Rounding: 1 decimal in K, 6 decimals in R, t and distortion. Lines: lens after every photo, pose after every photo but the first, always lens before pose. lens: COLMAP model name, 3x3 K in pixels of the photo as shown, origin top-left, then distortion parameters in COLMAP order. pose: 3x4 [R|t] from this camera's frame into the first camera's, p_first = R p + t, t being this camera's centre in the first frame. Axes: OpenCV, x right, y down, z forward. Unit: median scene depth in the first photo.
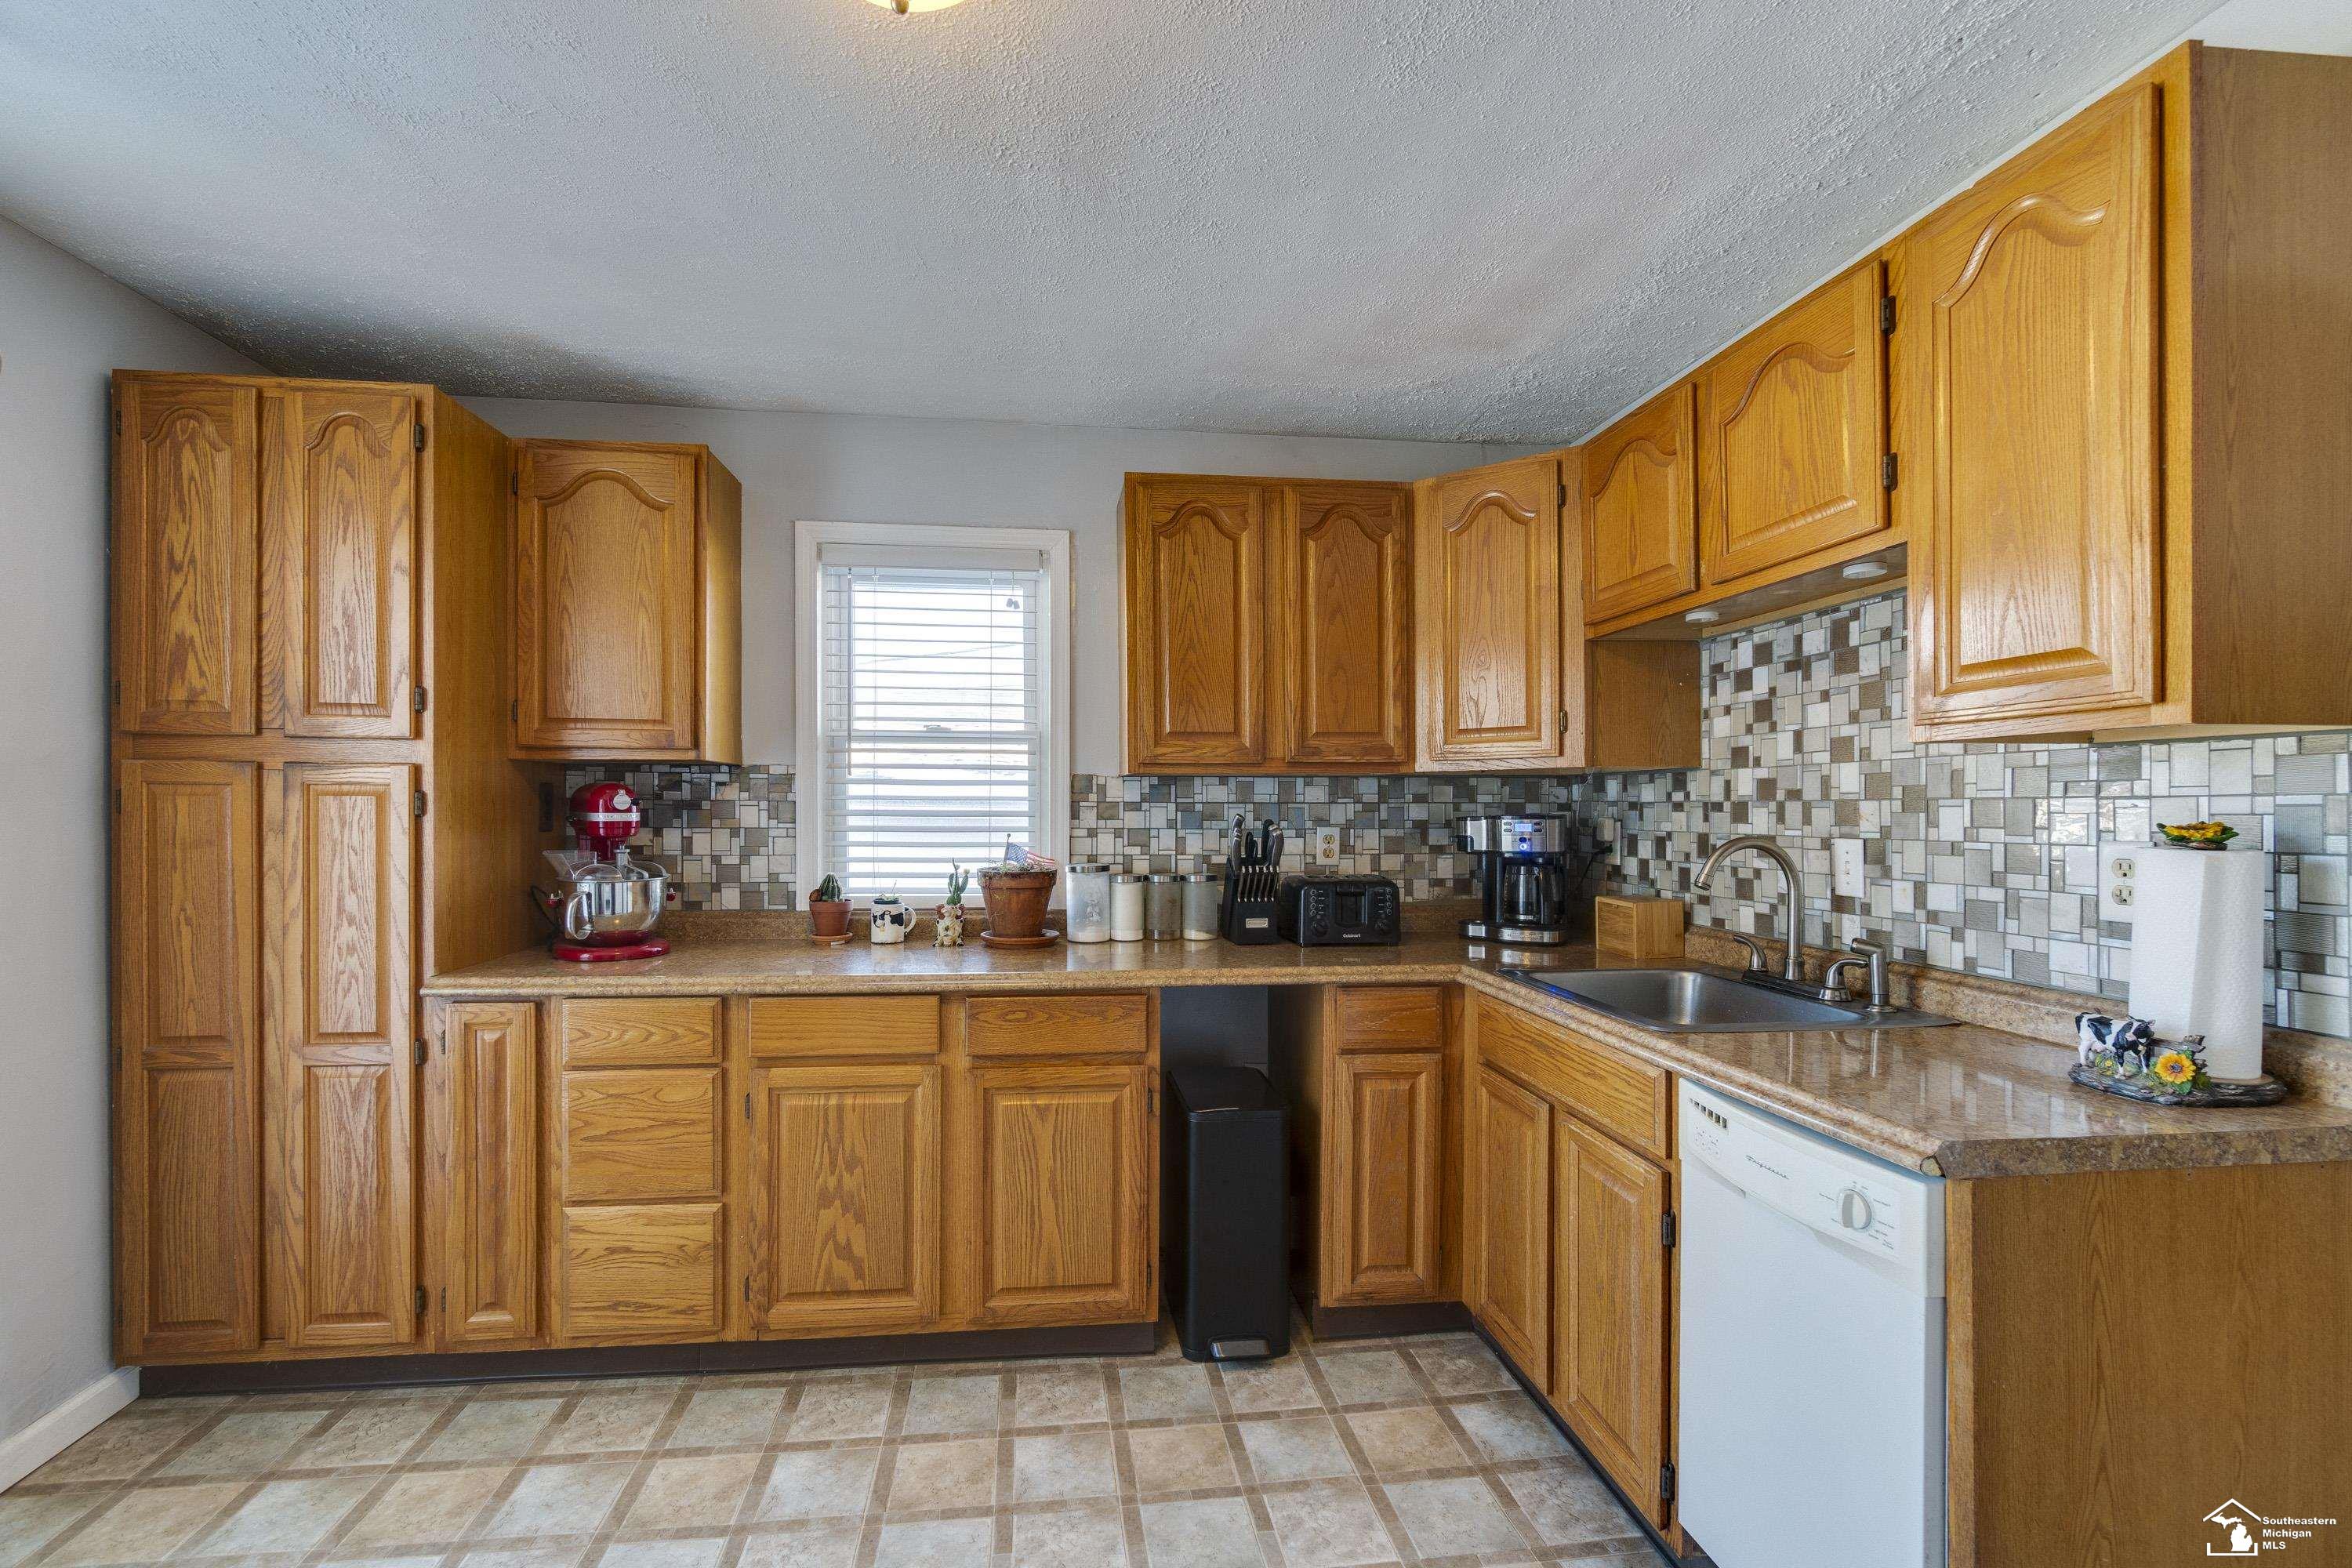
lens RADIAL K [[1050.5, 0, 1167.6], [0, 1050.5, 816.8], [0, 0, 1]] dist [0.000416, -0.000059]
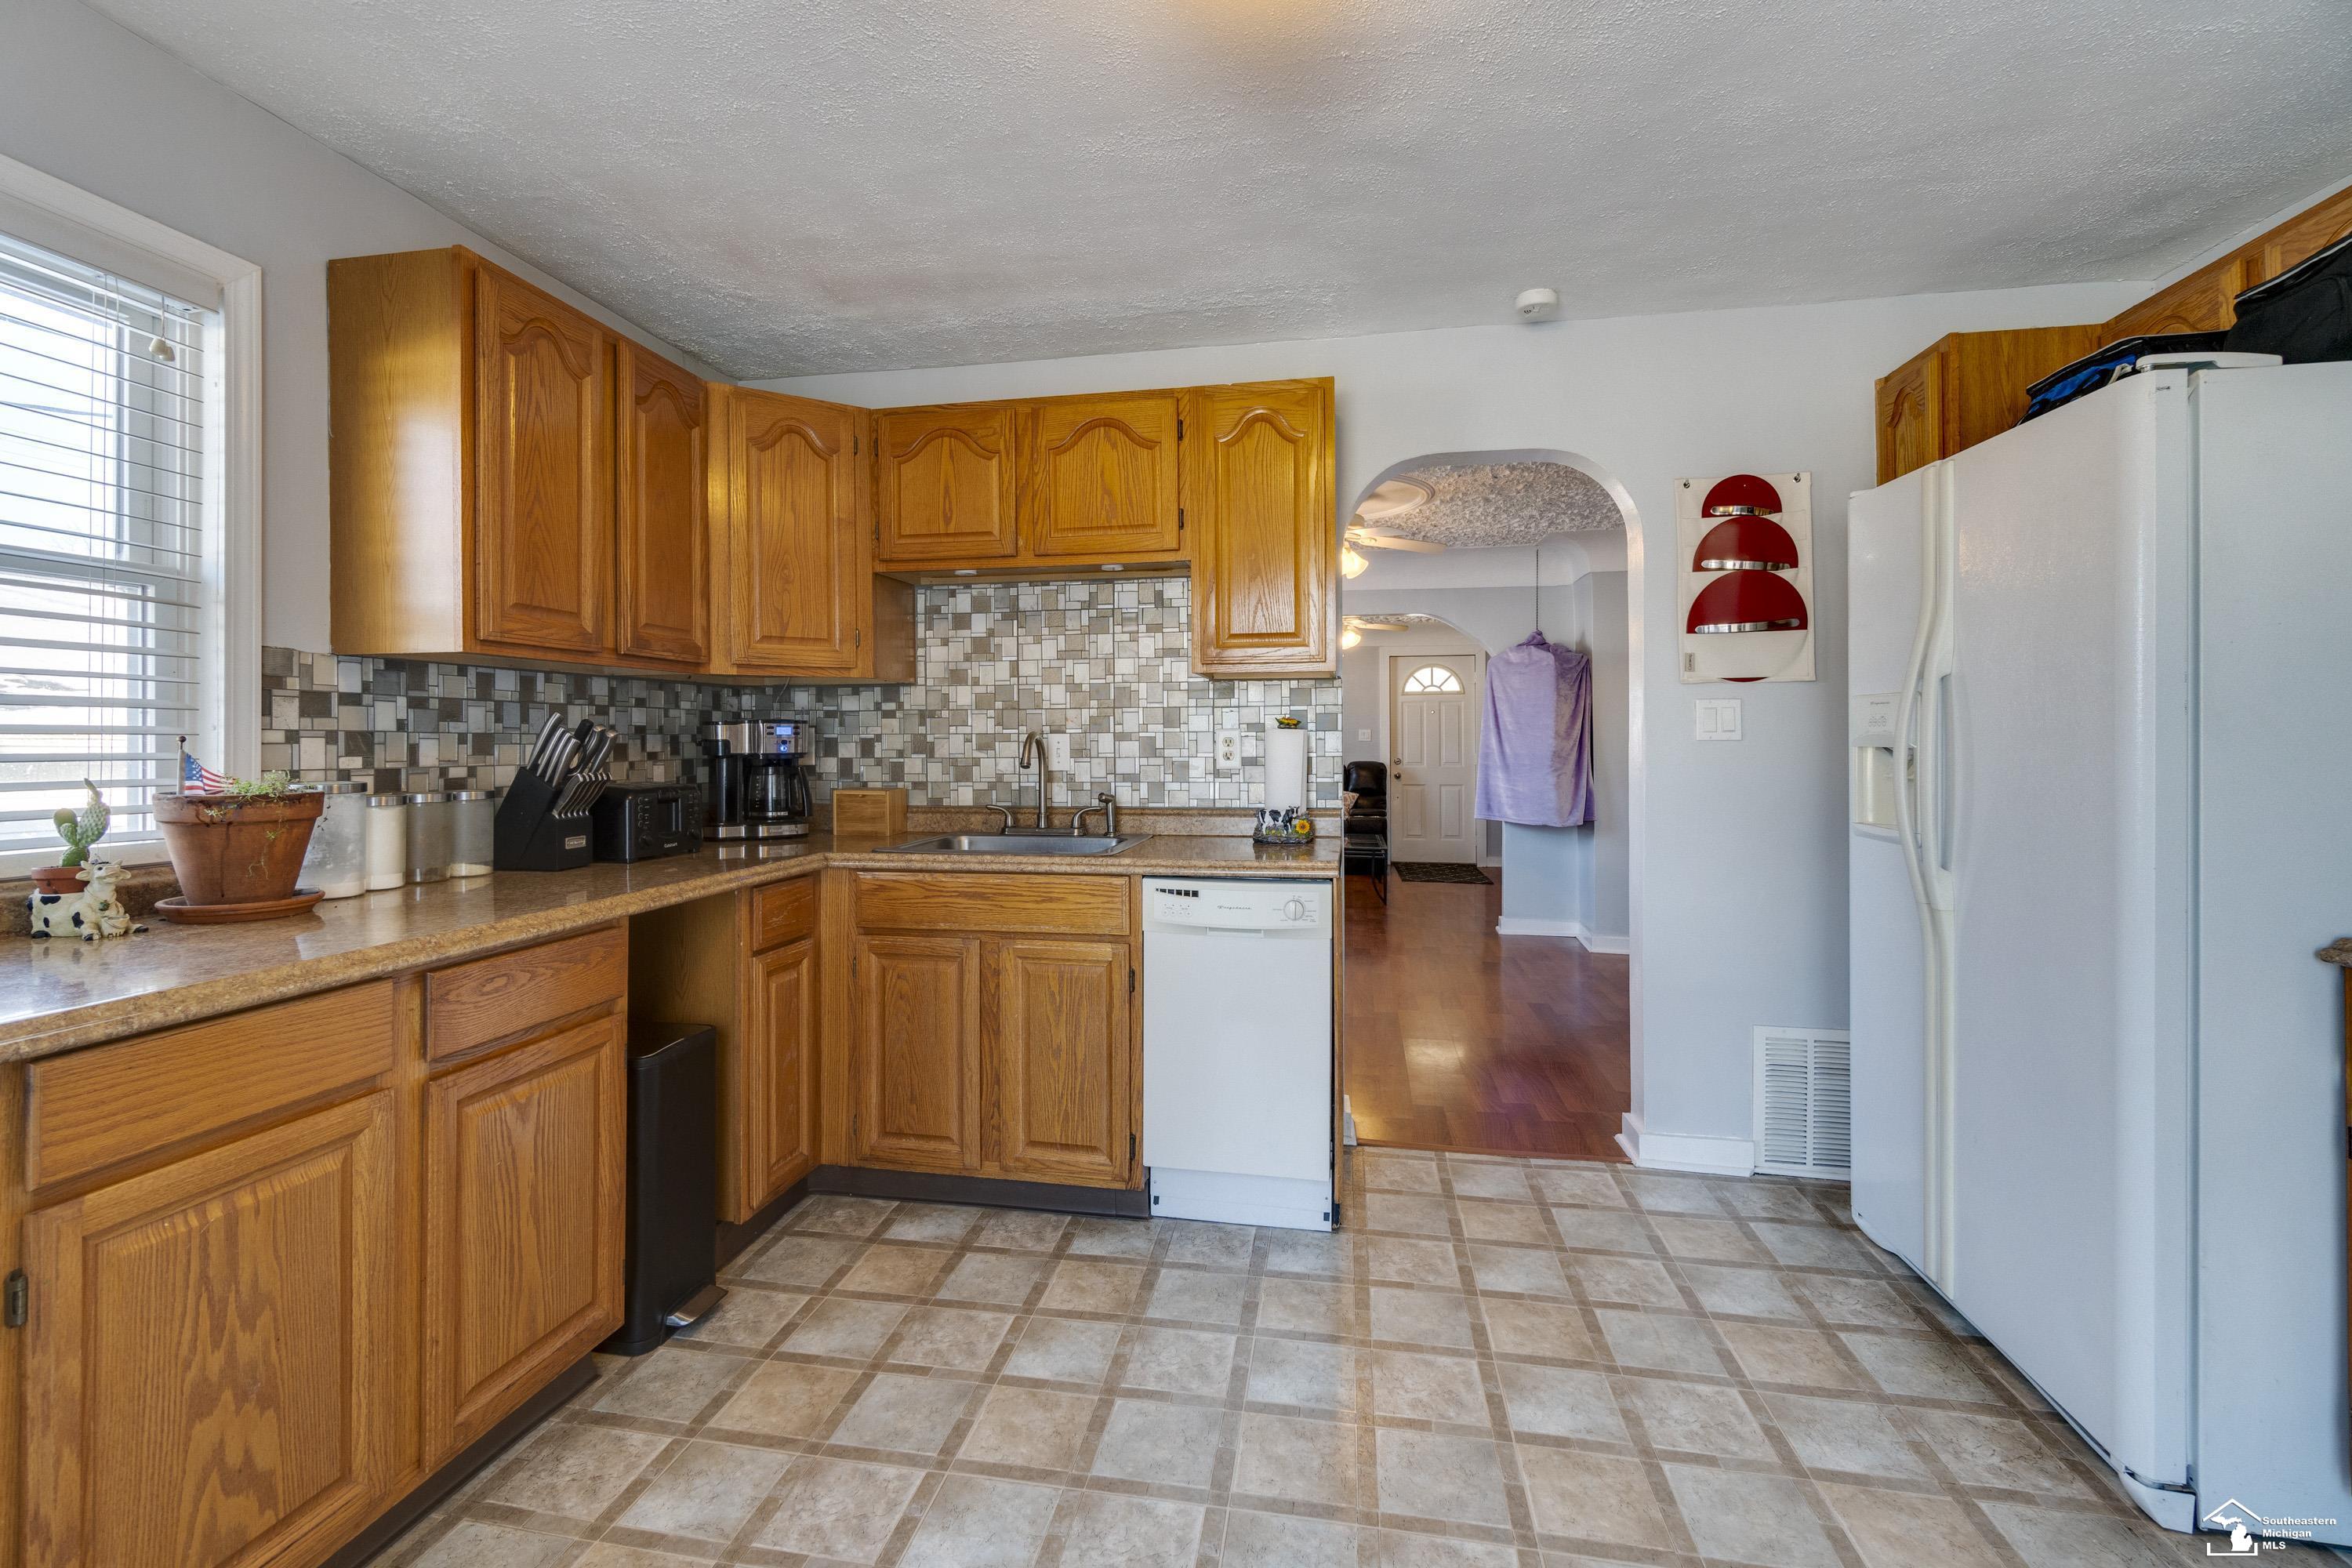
lens RADIAL K [[1034.4, 0, 1165.6], [0, 1034.4, 738.9], [0, 0, 1]] dist [0.000956, 0.000368]
pose [[0.287968, 0.001076, 0.957639, -0.642250], [0.013395, 0.999897, -0.005152, 0.032550], [-0.957546, 0.014311, 0.287924, 0.345824]]
